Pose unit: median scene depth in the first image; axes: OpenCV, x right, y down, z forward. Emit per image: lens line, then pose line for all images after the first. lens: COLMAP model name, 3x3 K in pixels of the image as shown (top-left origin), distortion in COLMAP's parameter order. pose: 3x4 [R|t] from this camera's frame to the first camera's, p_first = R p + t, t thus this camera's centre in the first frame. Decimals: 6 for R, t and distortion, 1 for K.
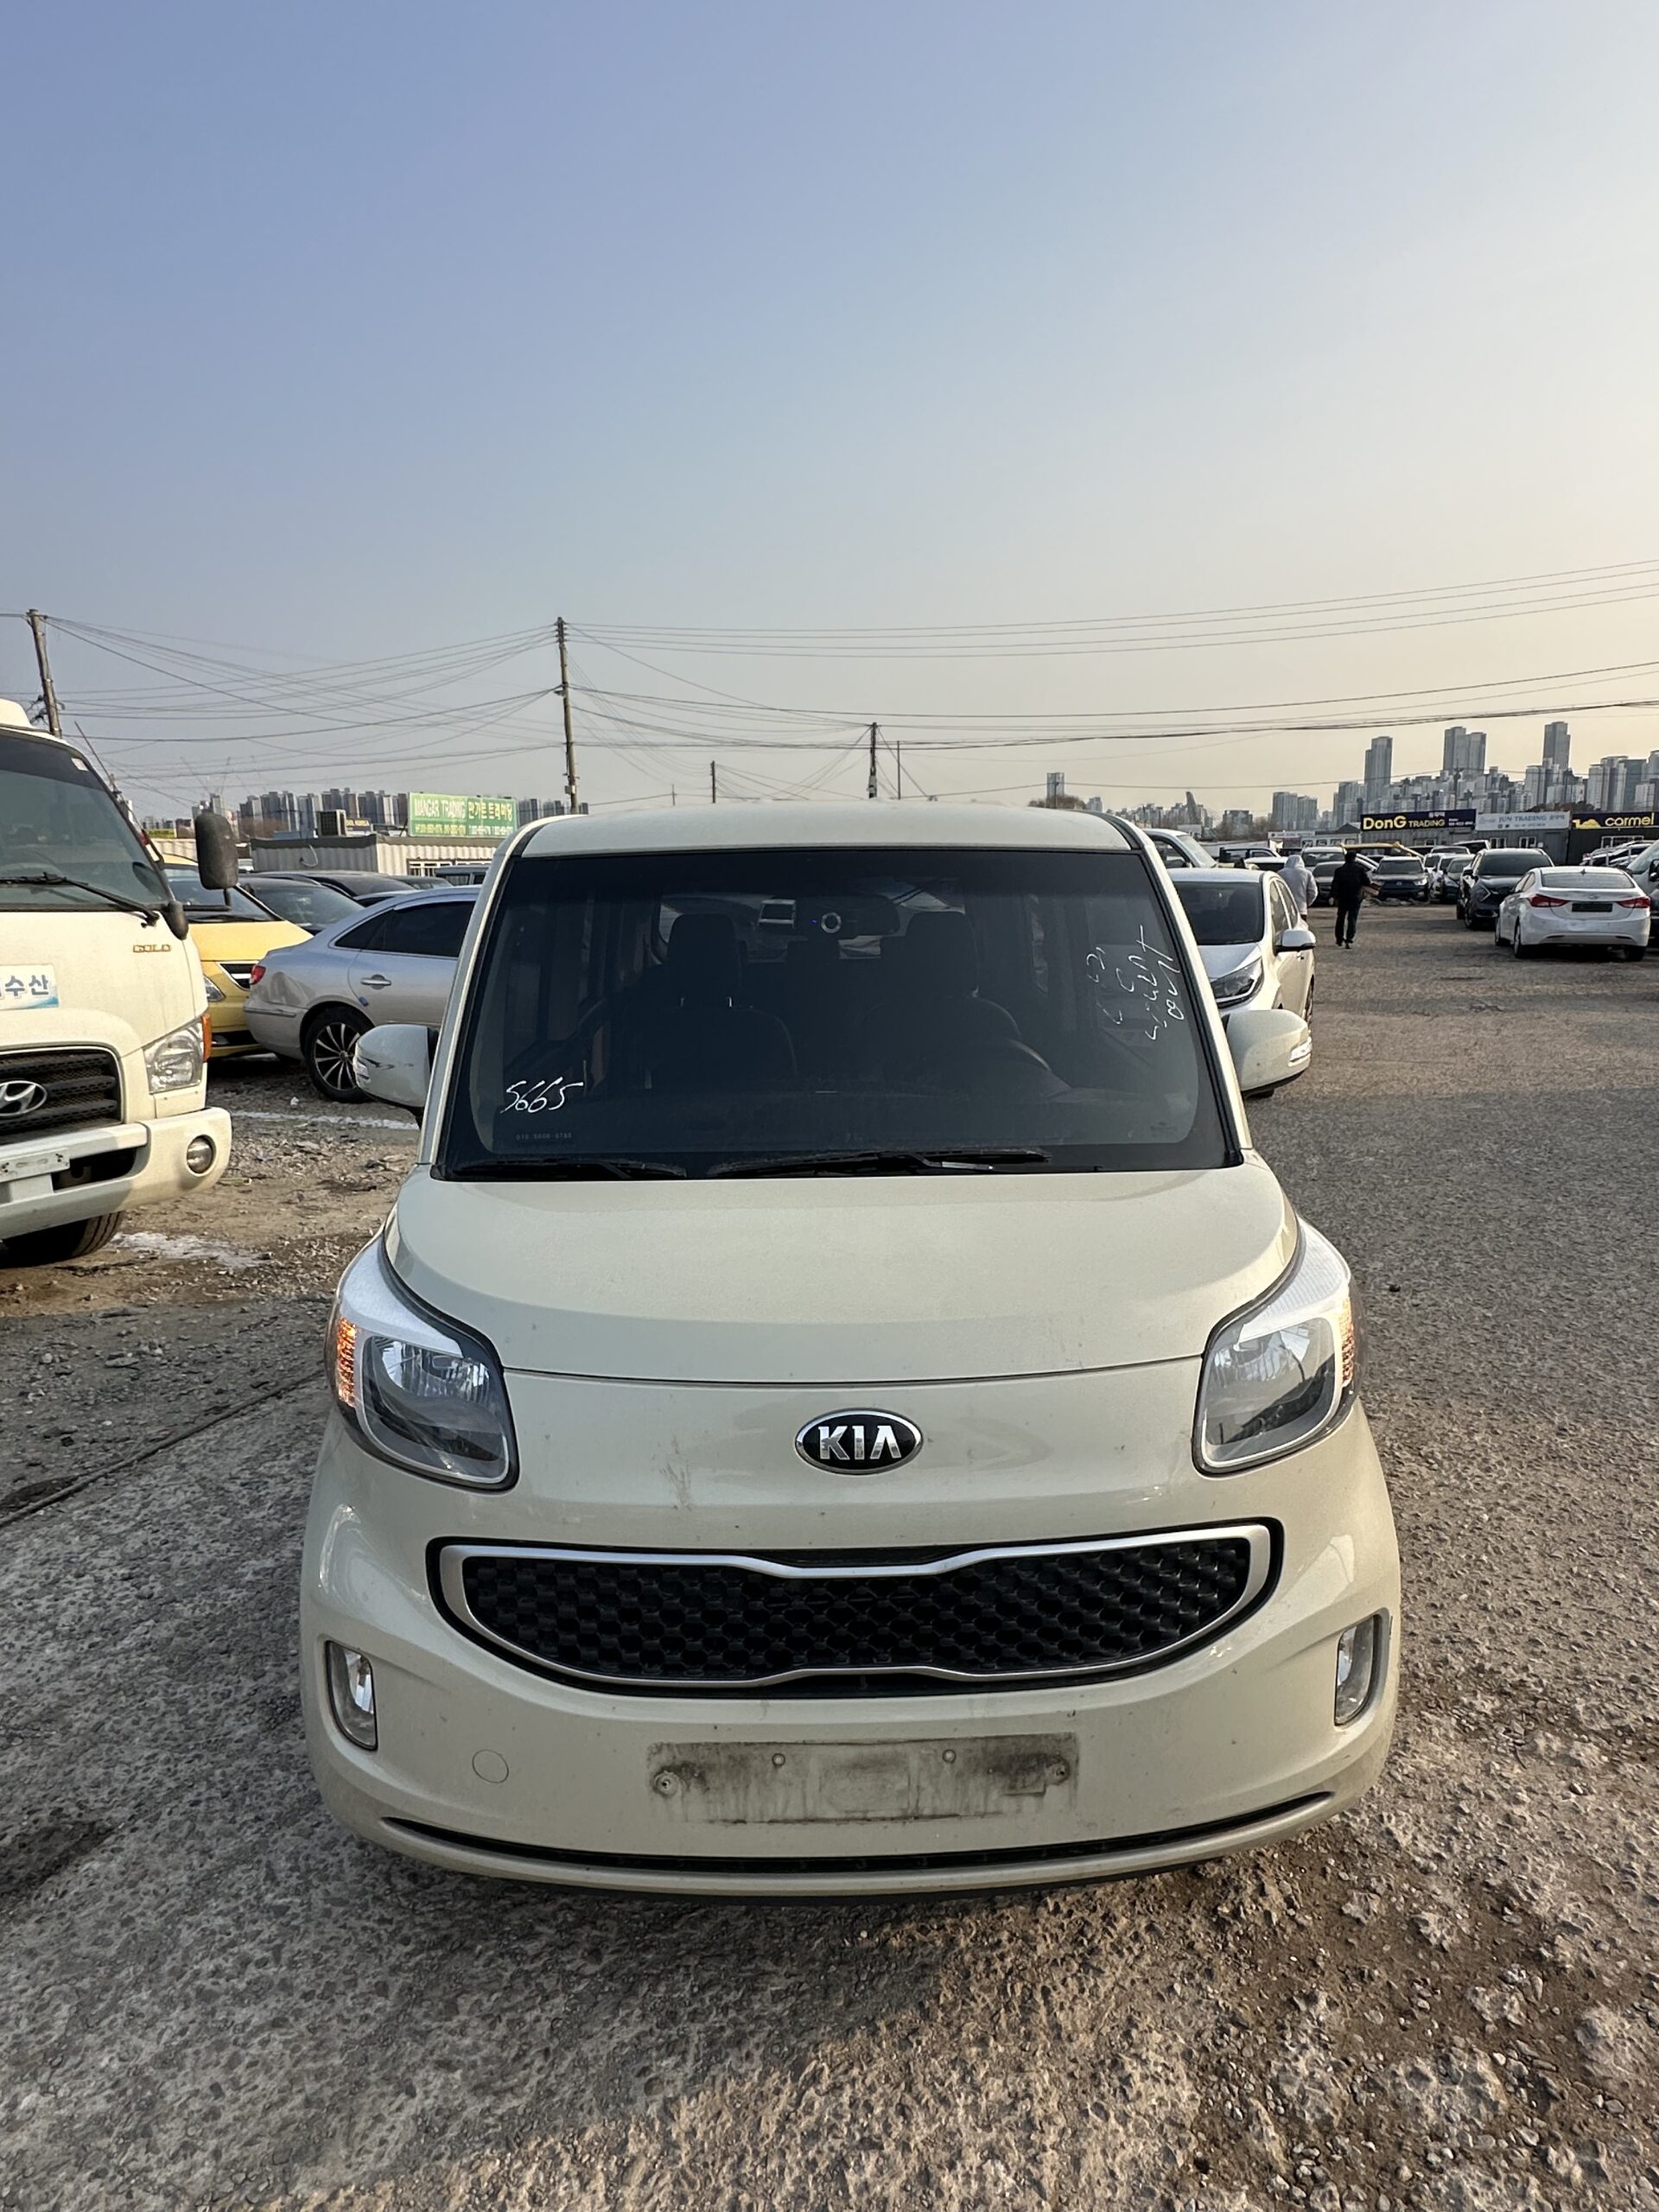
lens RADIAL K [[1296.1, 0, 810.8], [0, 1296.1, 1105.2], [0, 0, 1]] dist [-0.003199, -0.000822]
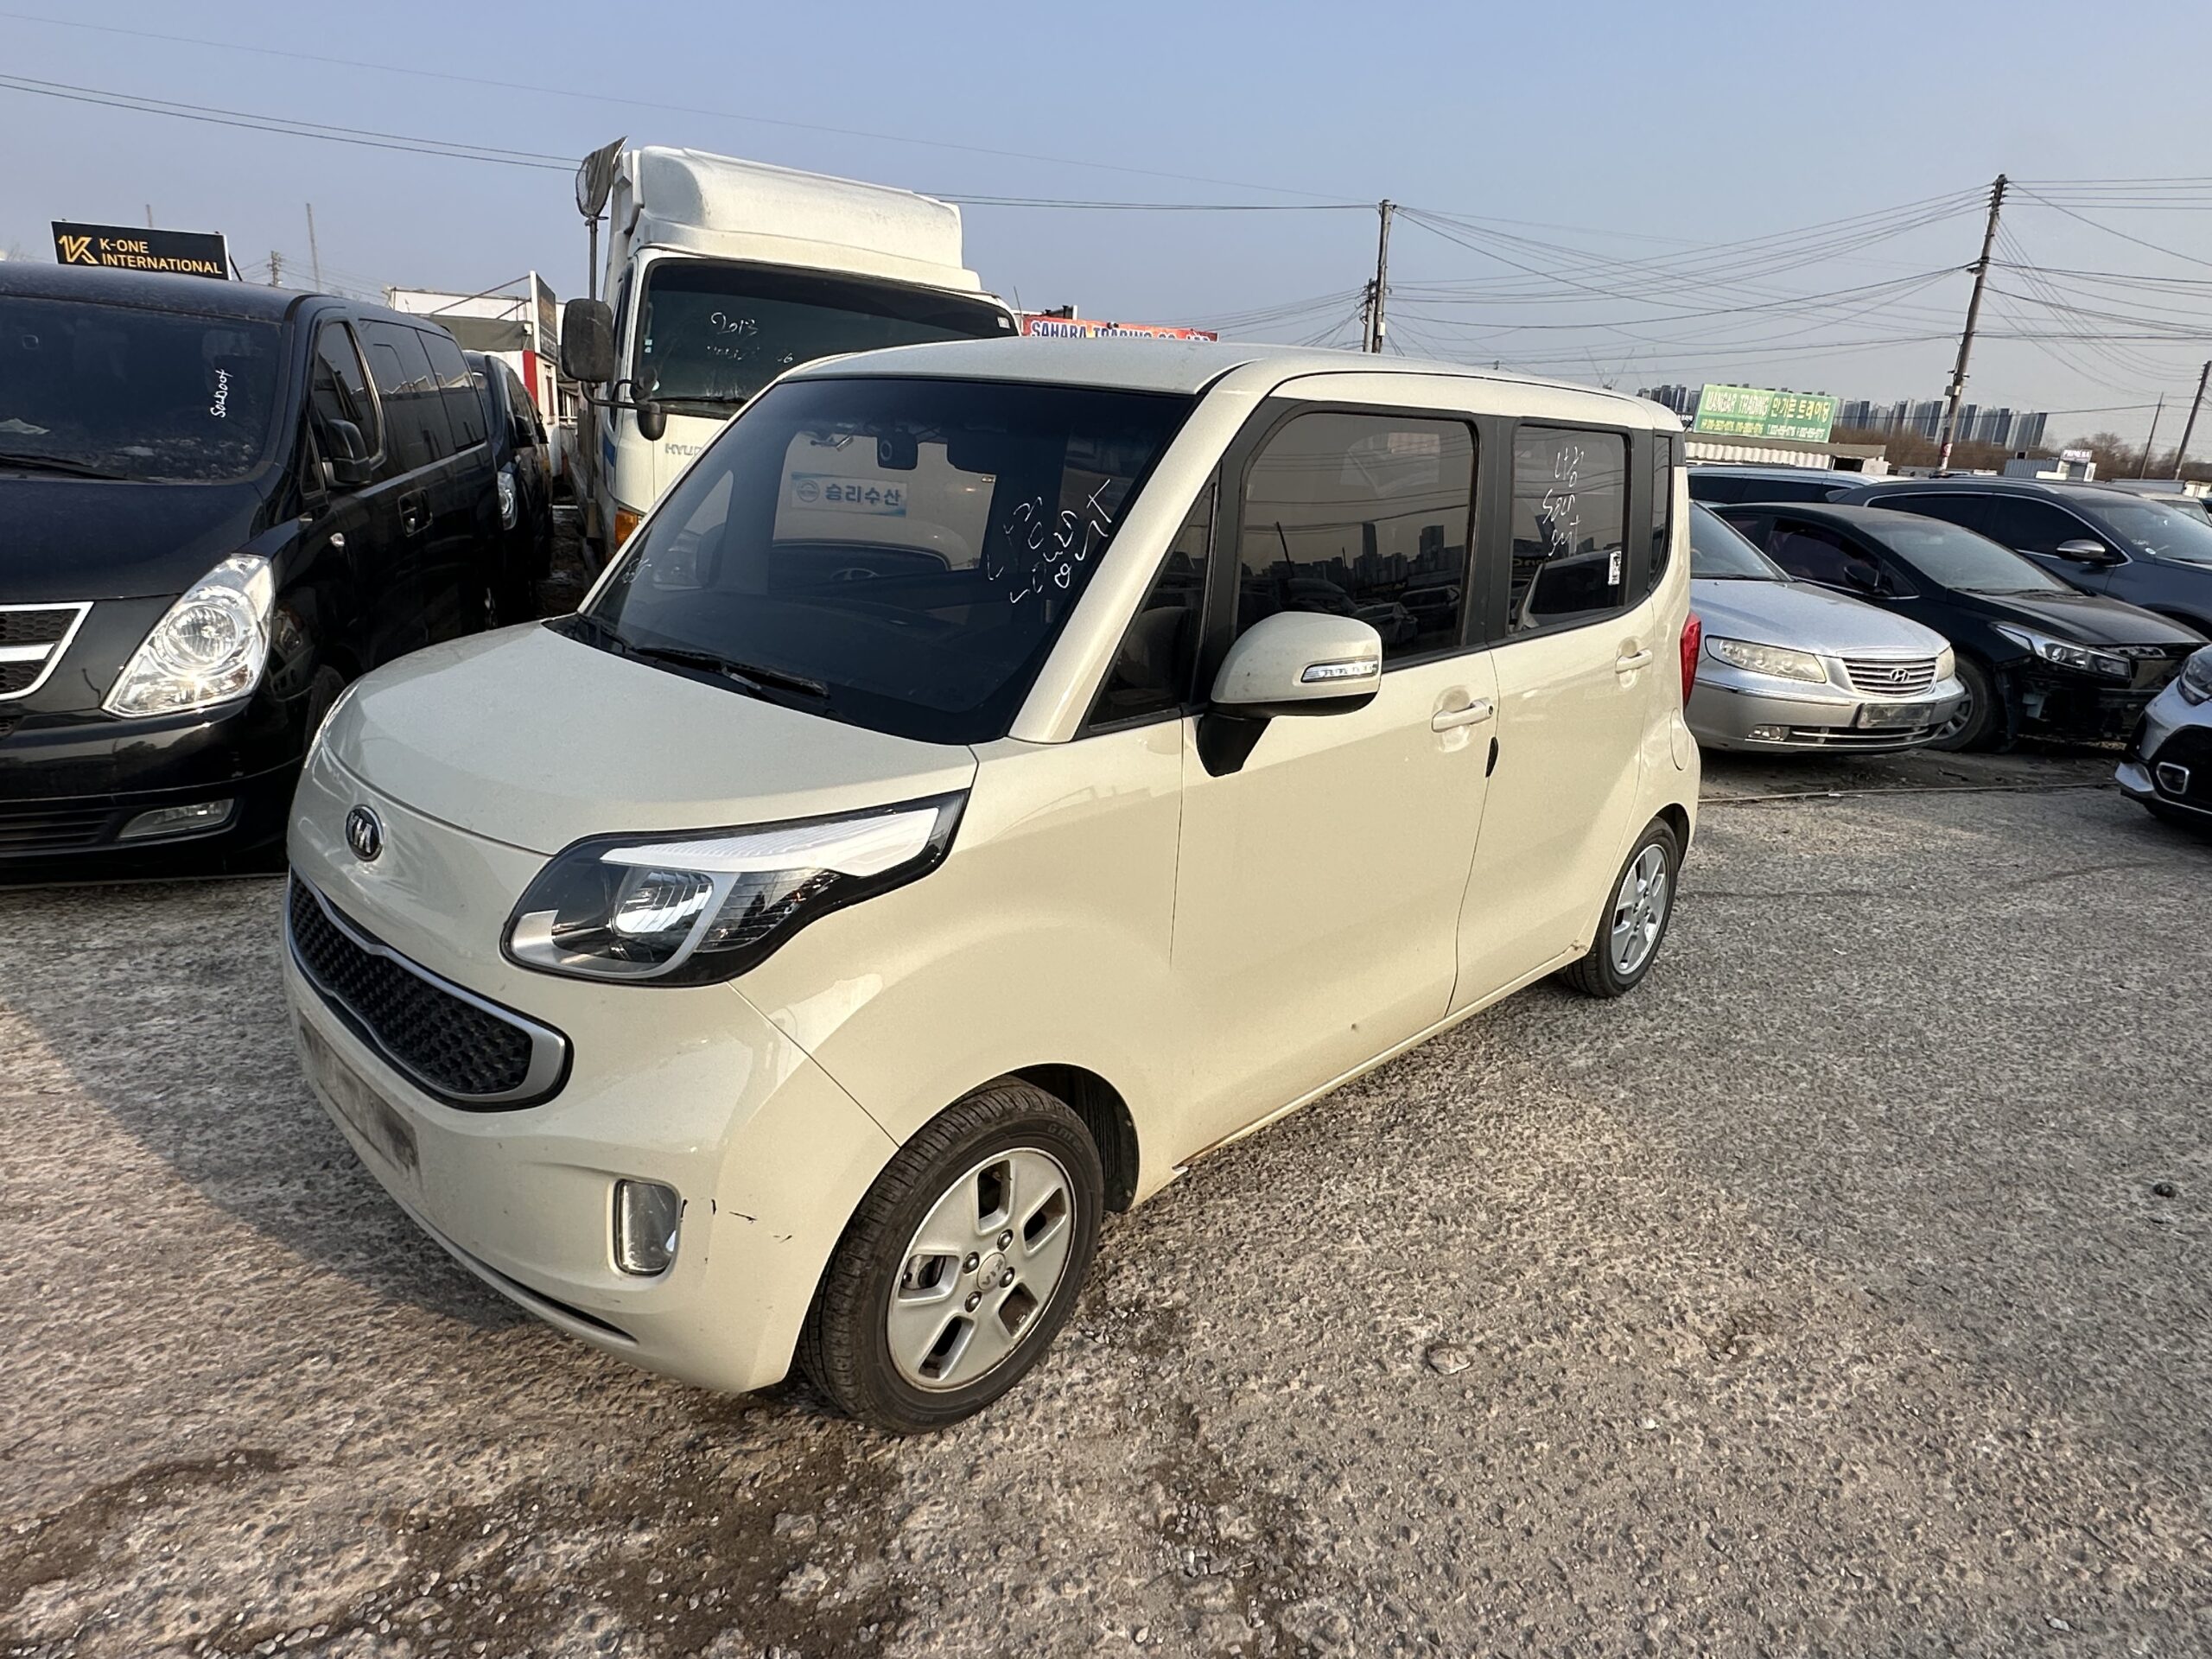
lens RADIAL K [[1296.1, 0, 1106.0], [0, 1296.1, 829.5], [0, 0, 1]] dist [-0.003199, -0.000822]
pose [[0.705703, 0.258675, -0.659599, 0.914922], [-0.196763, 0.965902, 0.168281, -0.061728], [0.680638, 0.011028, 0.732537, 0.389677]]
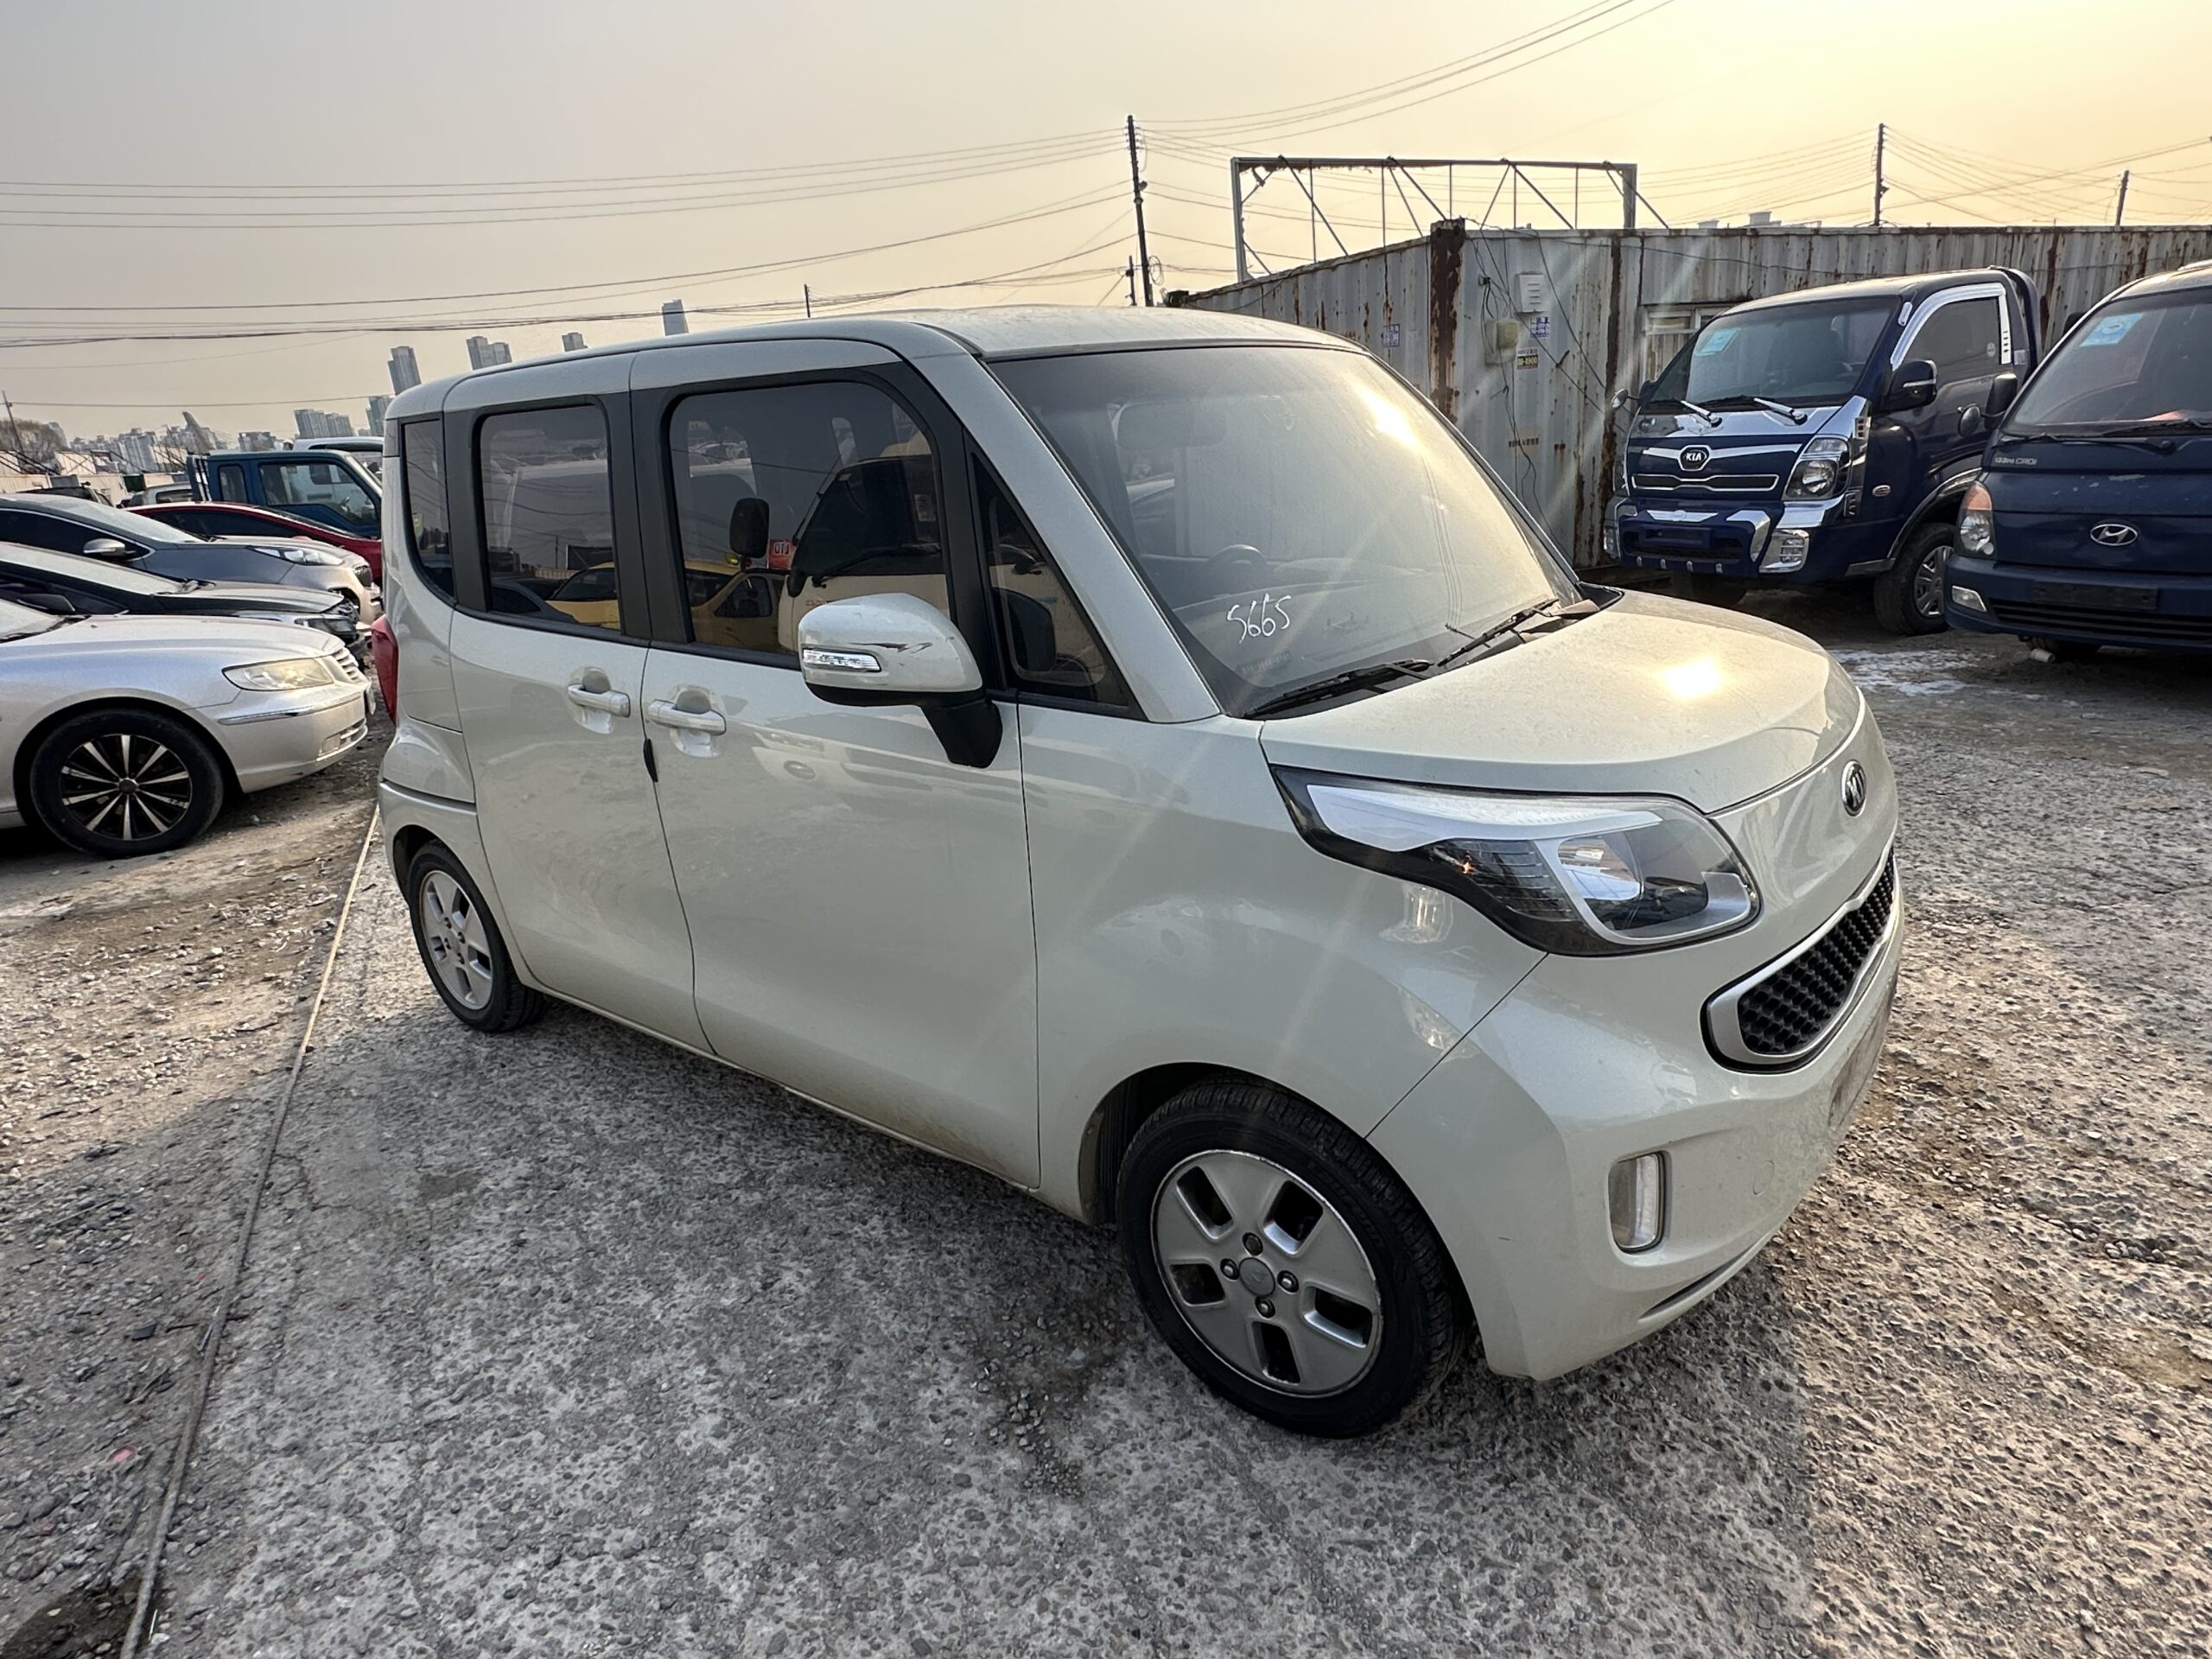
lens RADIAL K [[1294.6, 0, 1105.0], [0, 1294.6, 860.3], [0, 0, 1]] dist [-0.005906, -0.000853]
pose [[0.648261, -0.272233, 0.711088, -0.886759], [0.198786, 0.962022, 0.187078, -0.028874], [-0.735011, 0.020079, 0.677757, 0.471642]]
